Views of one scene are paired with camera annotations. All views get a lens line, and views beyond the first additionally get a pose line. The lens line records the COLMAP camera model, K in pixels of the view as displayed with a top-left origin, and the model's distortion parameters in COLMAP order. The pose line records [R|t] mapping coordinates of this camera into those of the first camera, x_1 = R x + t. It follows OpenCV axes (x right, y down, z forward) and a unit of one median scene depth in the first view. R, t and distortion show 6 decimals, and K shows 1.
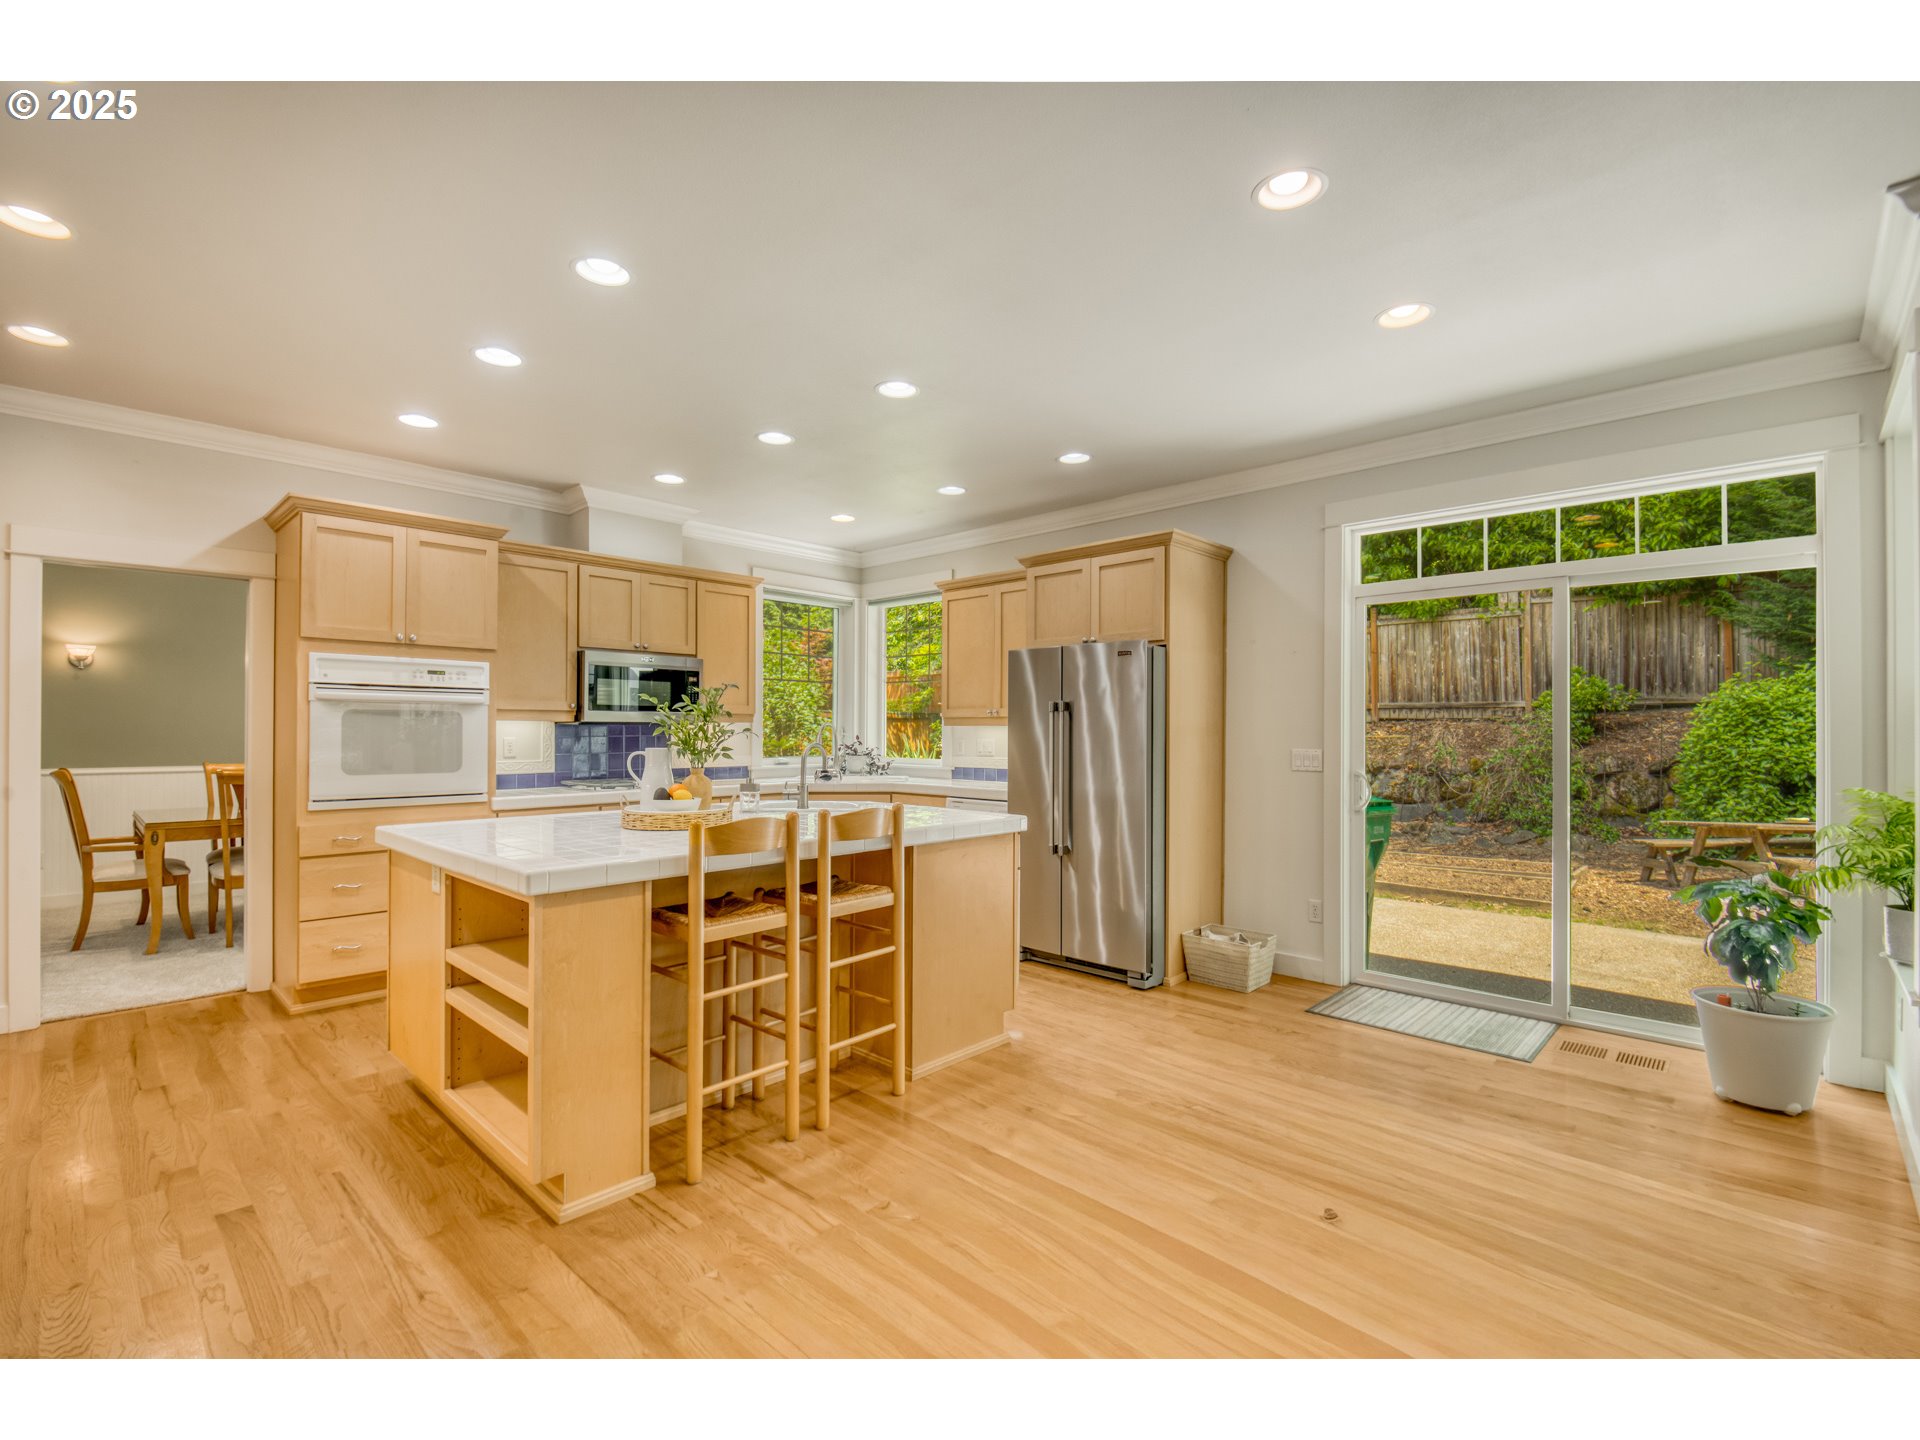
lens RADIAL K [[864.3, 0, 960.3], [0, 864.3, 724.8], [0, 0, 1]] dist [-0.004131, -0.002796]
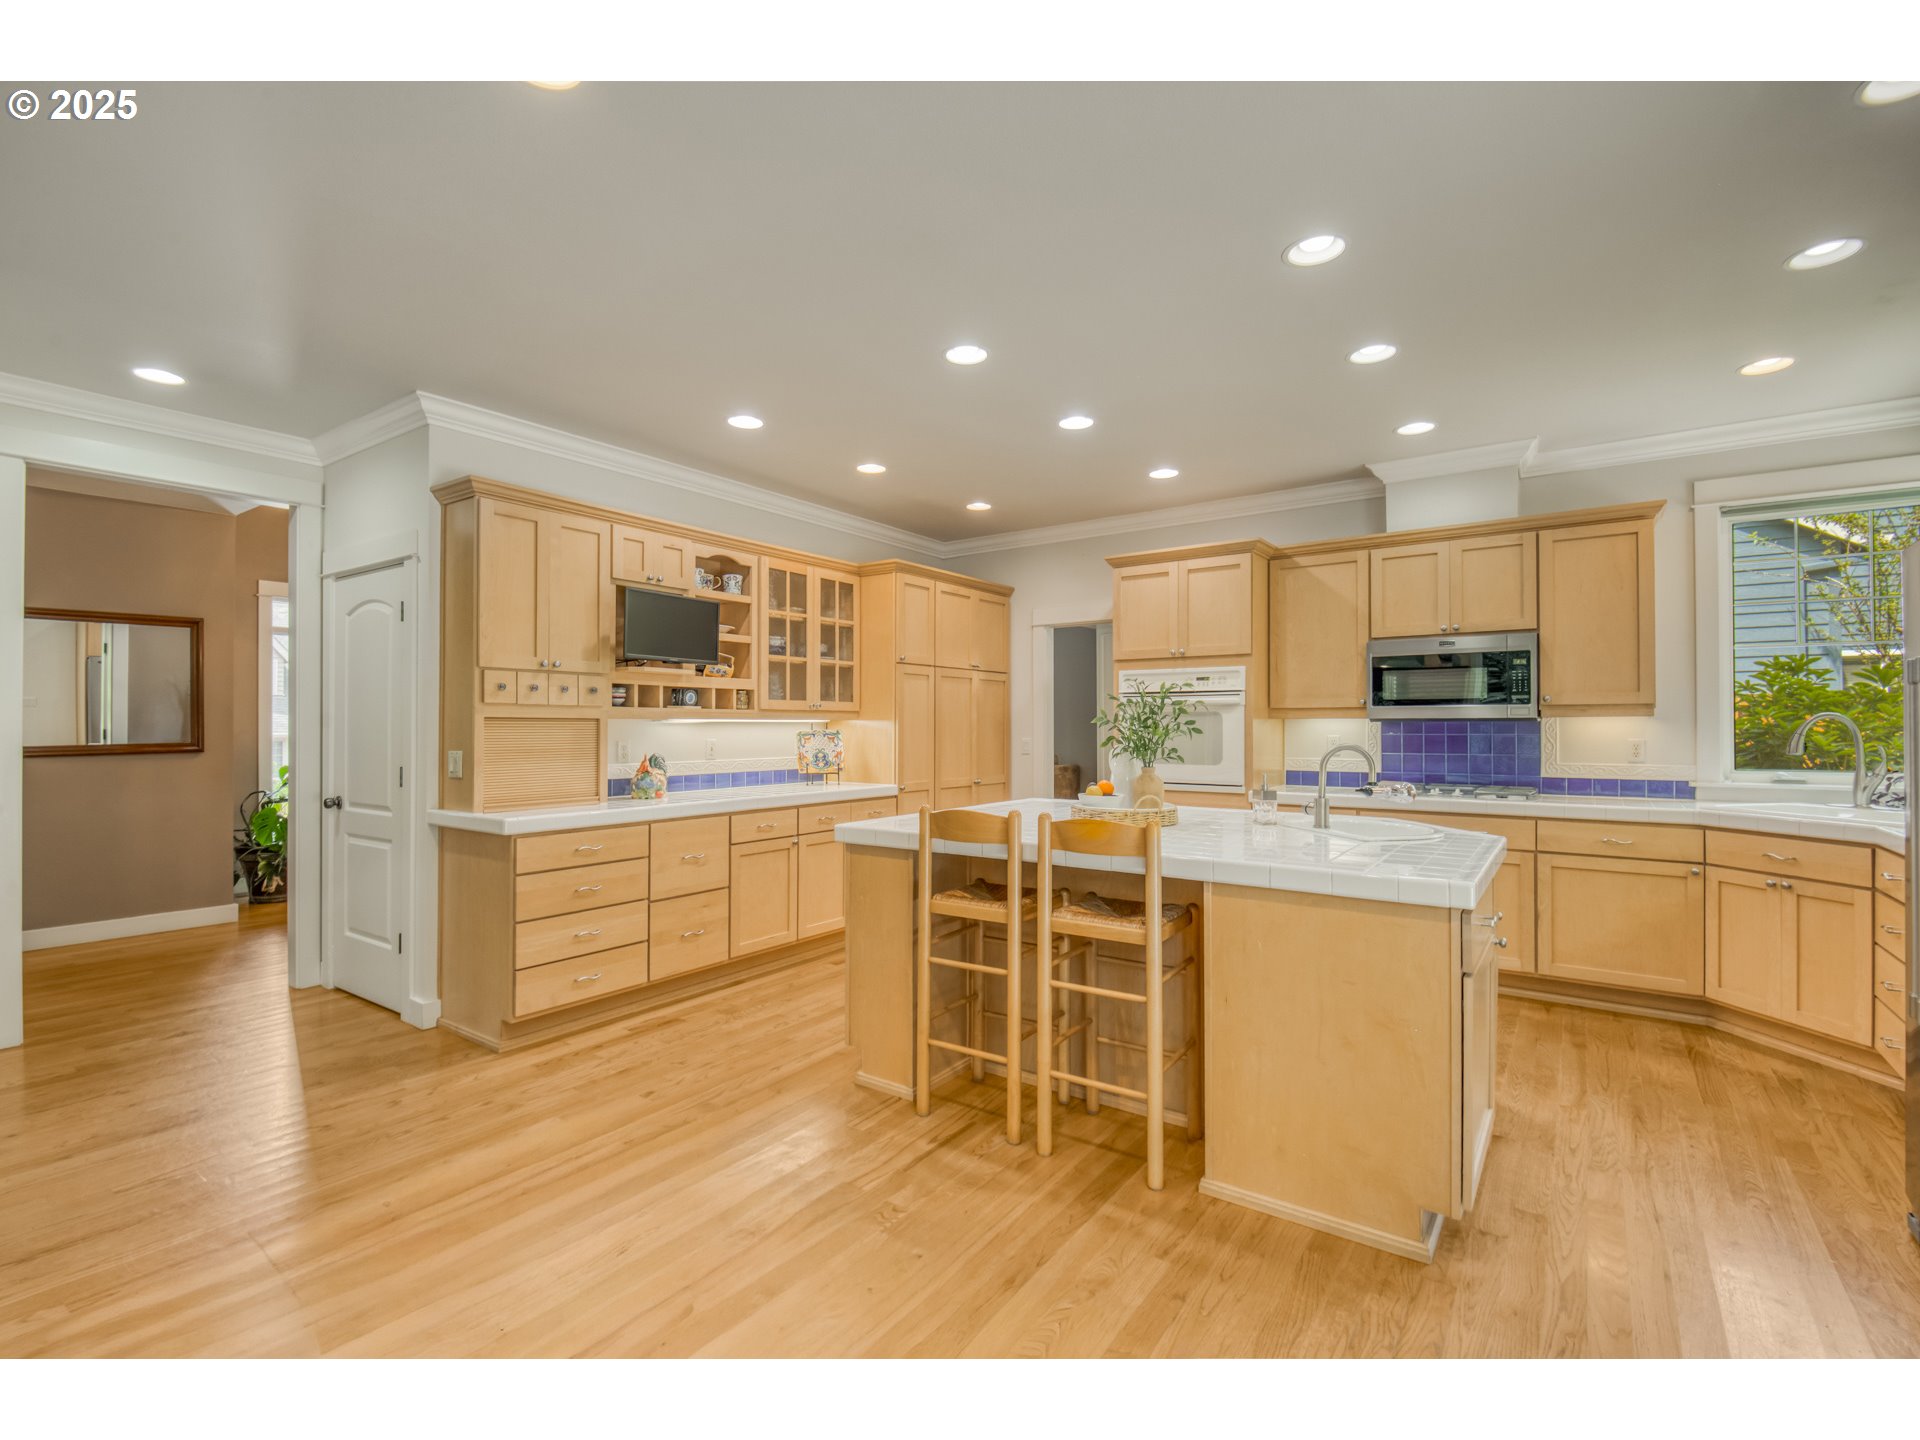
lens RADIAL K [[864.3, 0, 966.1], [0, 864.3, 720.9], [0, 0, 1]] dist [-0.004131, -0.002796]
pose [[0.136470, -0.011918, -0.990572, 0.757135], [0.009774, 0.999895, -0.010684, 0.008392], [0.990596, -0.008224, 0.136572, 0.790877]]
